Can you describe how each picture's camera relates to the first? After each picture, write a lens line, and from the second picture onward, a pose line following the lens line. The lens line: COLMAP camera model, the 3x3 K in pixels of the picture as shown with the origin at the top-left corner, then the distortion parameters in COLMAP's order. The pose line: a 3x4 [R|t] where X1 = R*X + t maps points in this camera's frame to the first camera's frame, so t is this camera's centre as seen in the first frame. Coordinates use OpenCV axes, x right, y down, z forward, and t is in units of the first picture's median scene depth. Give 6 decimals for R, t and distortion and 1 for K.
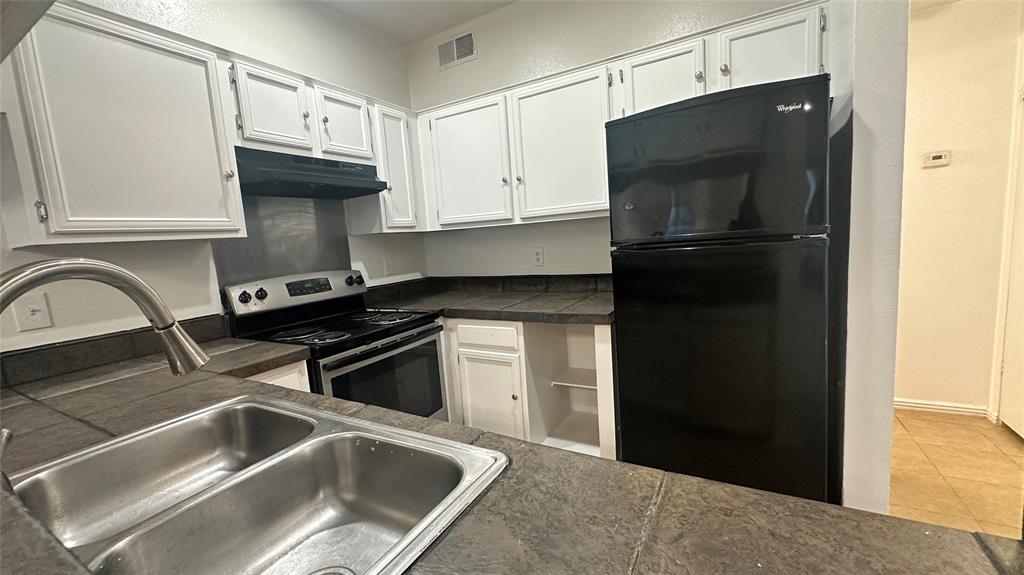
lens RADIAL K [[408.1, 0, 512.8], [0, 408.1, 286.3], [0, 0, 1]] dist [-0.004031, 0.000174]
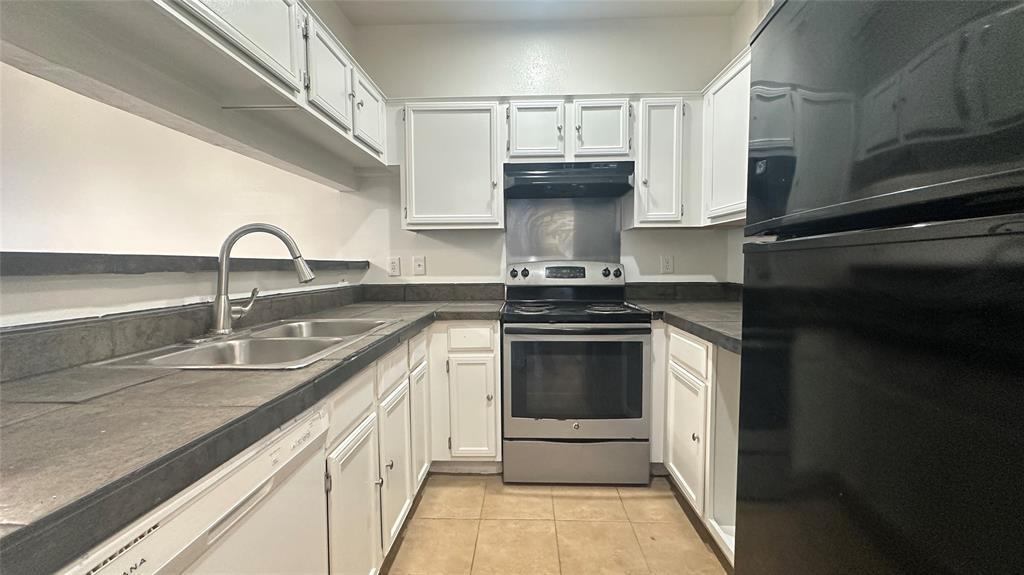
lens RADIAL K [[408.1, 0, 512.3], [0, 408.1, 287.3], [0, 0, 1]] dist [-0.004031, 0.000174]
pose [[0.462252, 0.117931, -0.878872, 0.495568], [-0.131171, 0.989307, 0.063759, -0.011636], [0.876993, 0.085810, 0.472778, 0.316074]]
